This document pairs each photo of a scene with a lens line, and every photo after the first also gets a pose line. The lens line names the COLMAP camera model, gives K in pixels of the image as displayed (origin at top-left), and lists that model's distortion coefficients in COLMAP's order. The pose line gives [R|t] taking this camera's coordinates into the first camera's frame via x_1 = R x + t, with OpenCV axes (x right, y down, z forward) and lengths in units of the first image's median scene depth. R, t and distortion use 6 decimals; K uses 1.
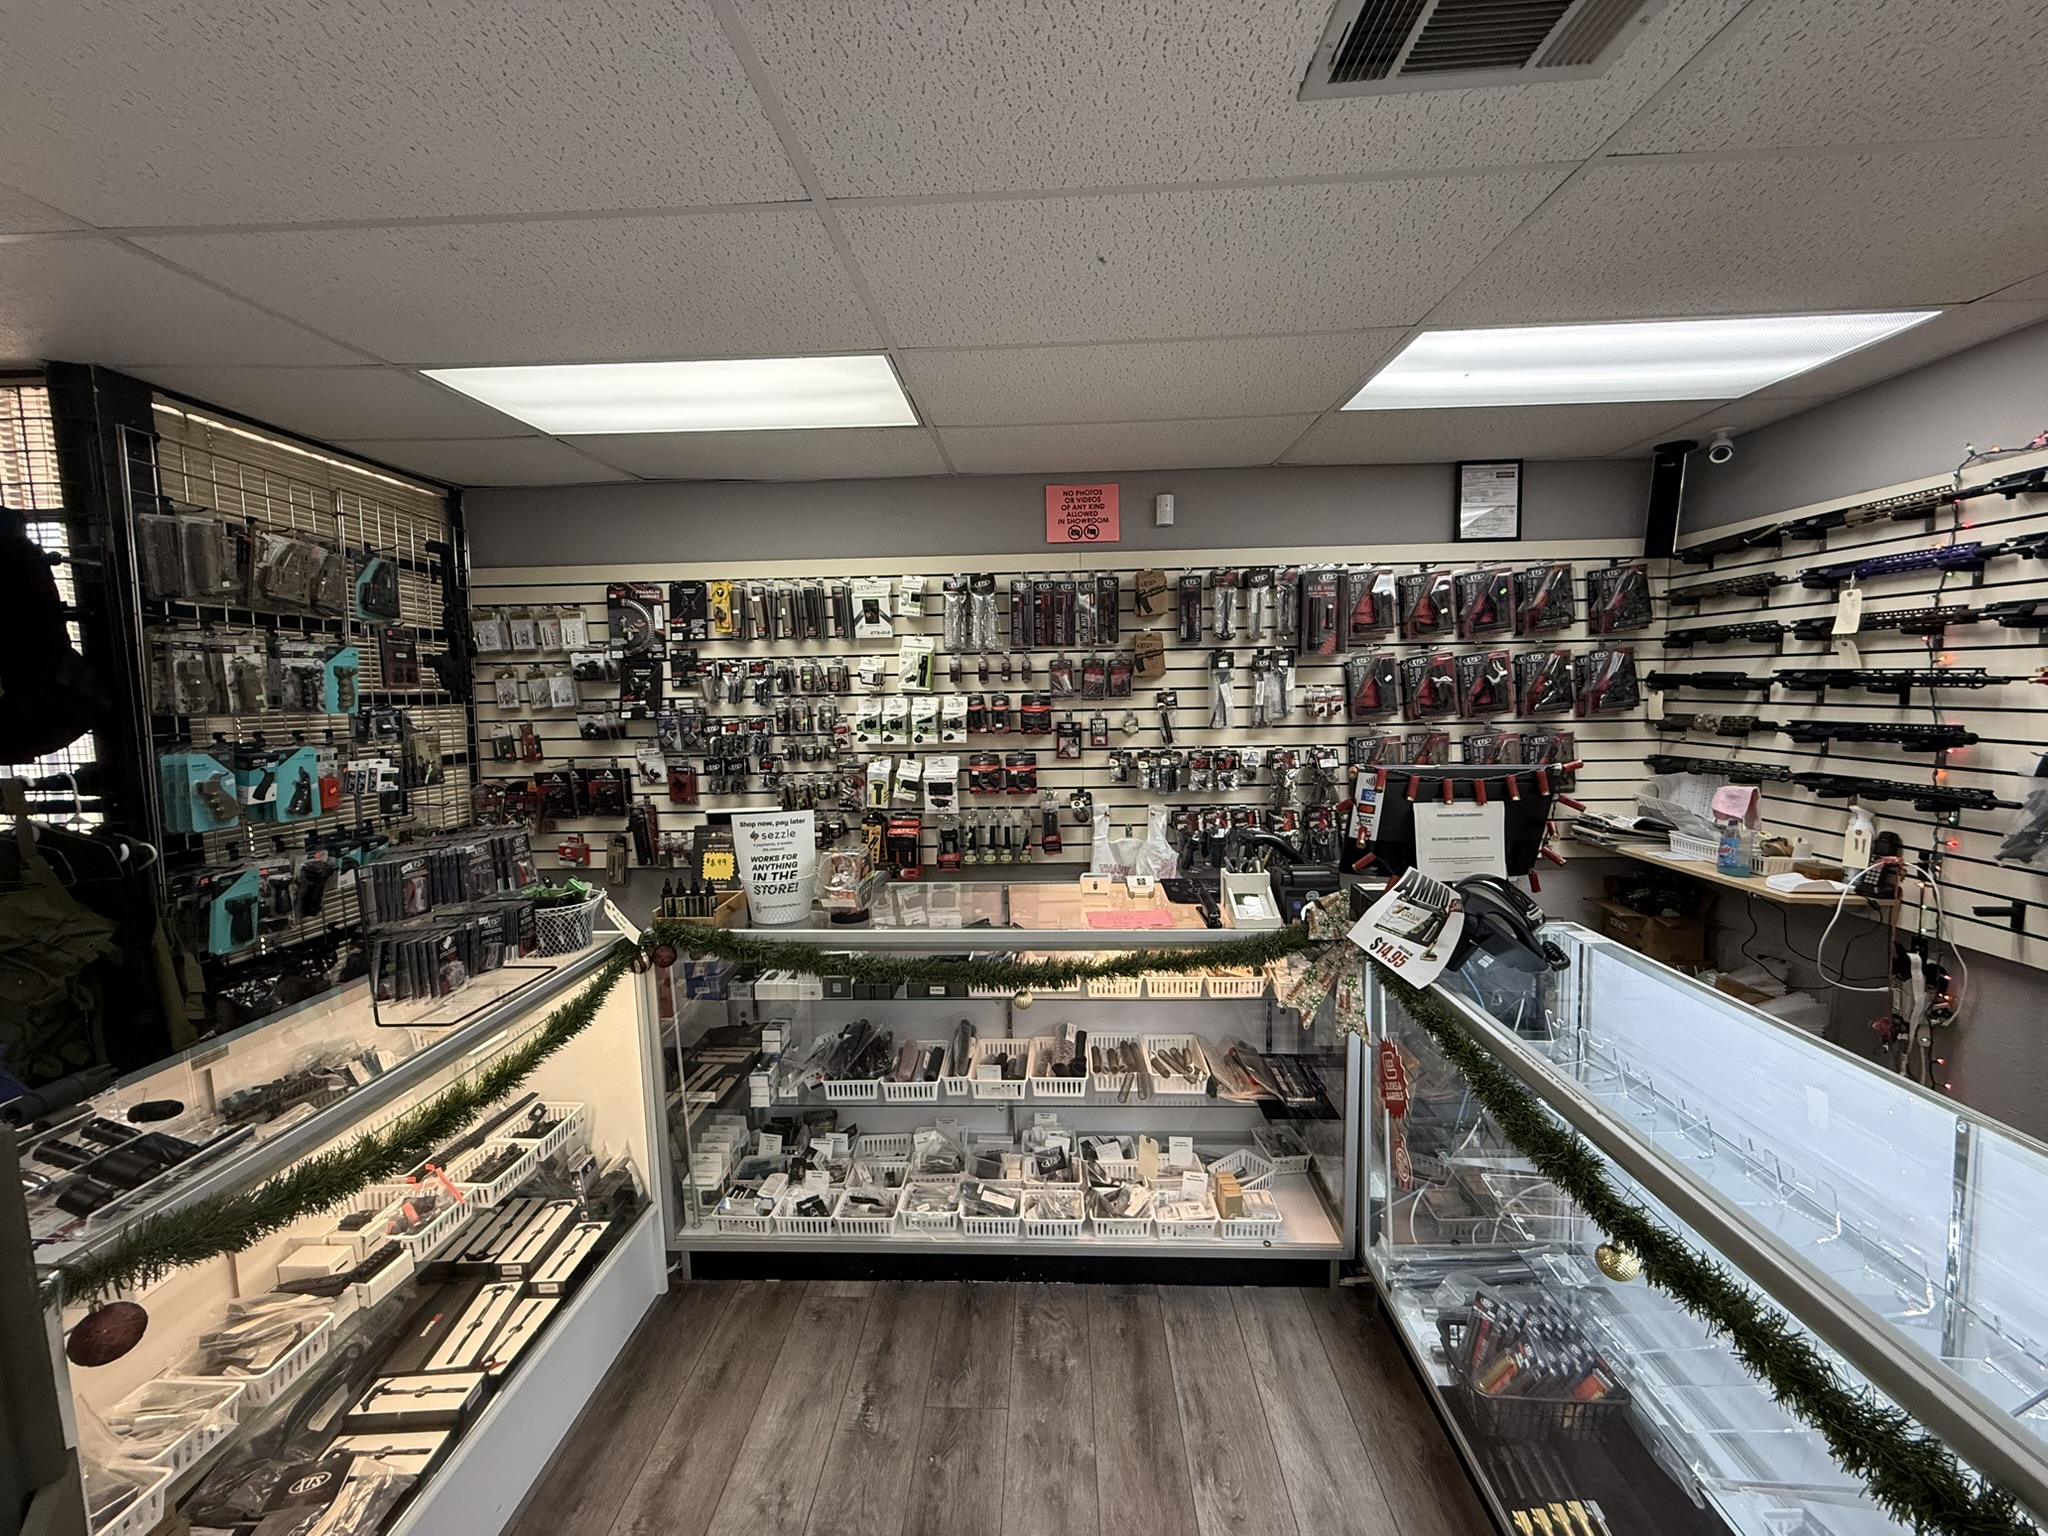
lens RADIAL K [[817.1, 0, 1018.8], [0, 817.1, 761.5], [0, 0, 1]] dist [0.001753, 0.000080]
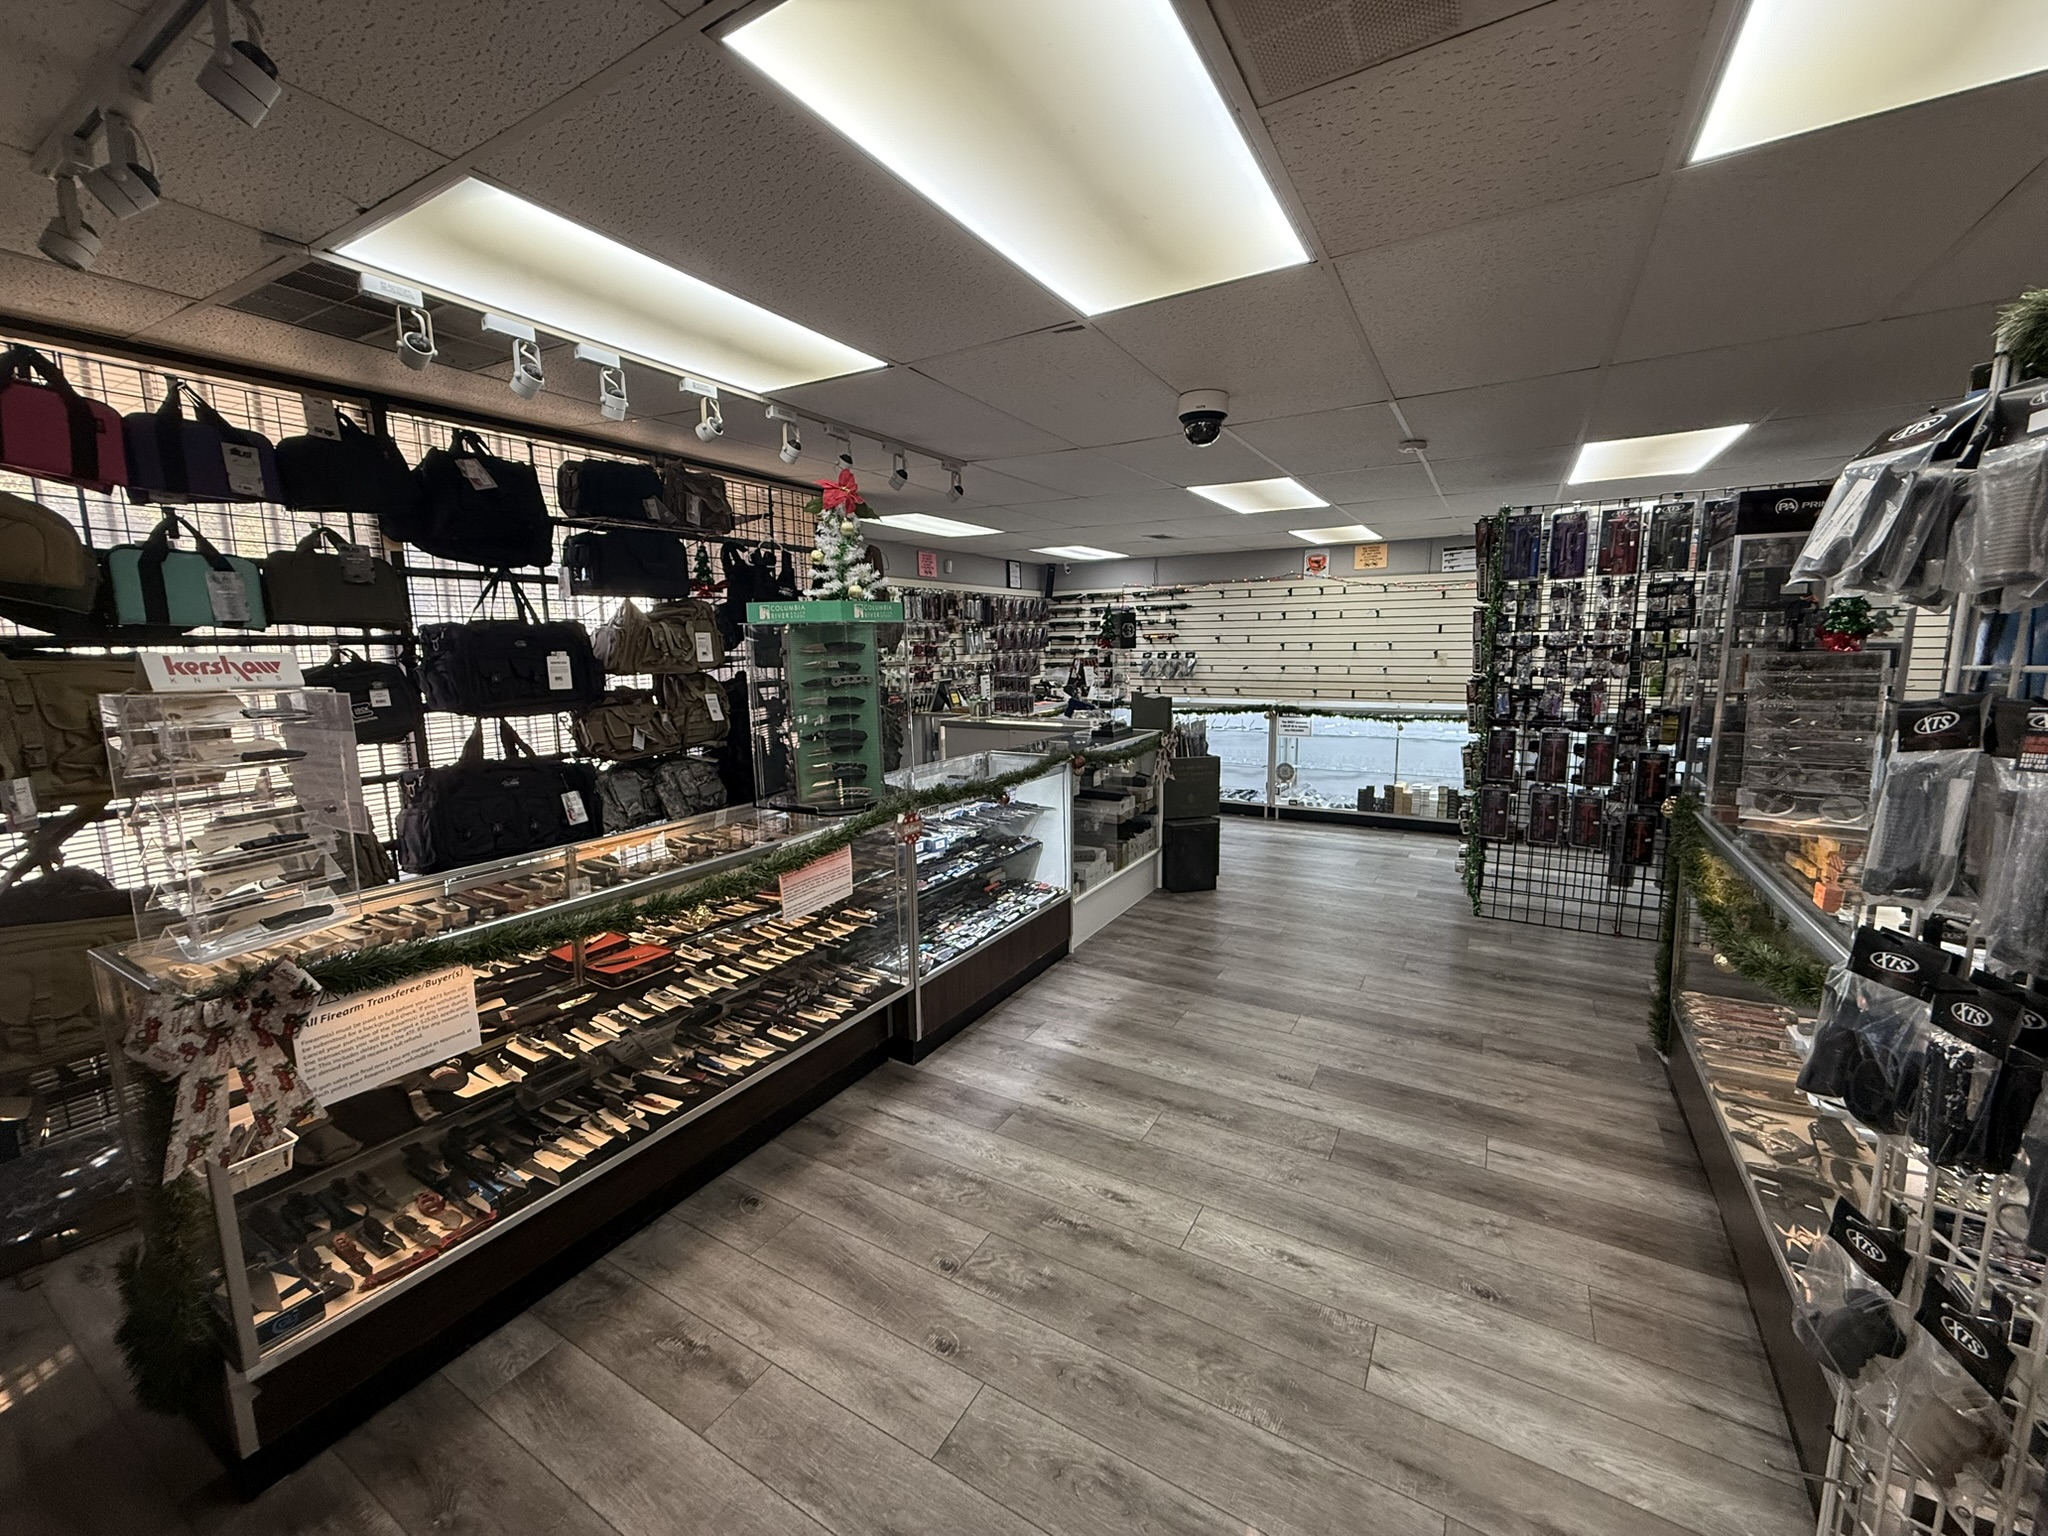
lens RADIAL K [[817.1, 0, 1022.1], [0, 817.1, 761.3], [0, 0, 1]] dist [0.001753, 0.000080]
pose [[0.466388, -0.116238, 0.876910, -2.227748], [0.084915, 0.992634, 0.086415, 0.097006], [-0.880495, 0.034160, 0.472823, -0.400536]]
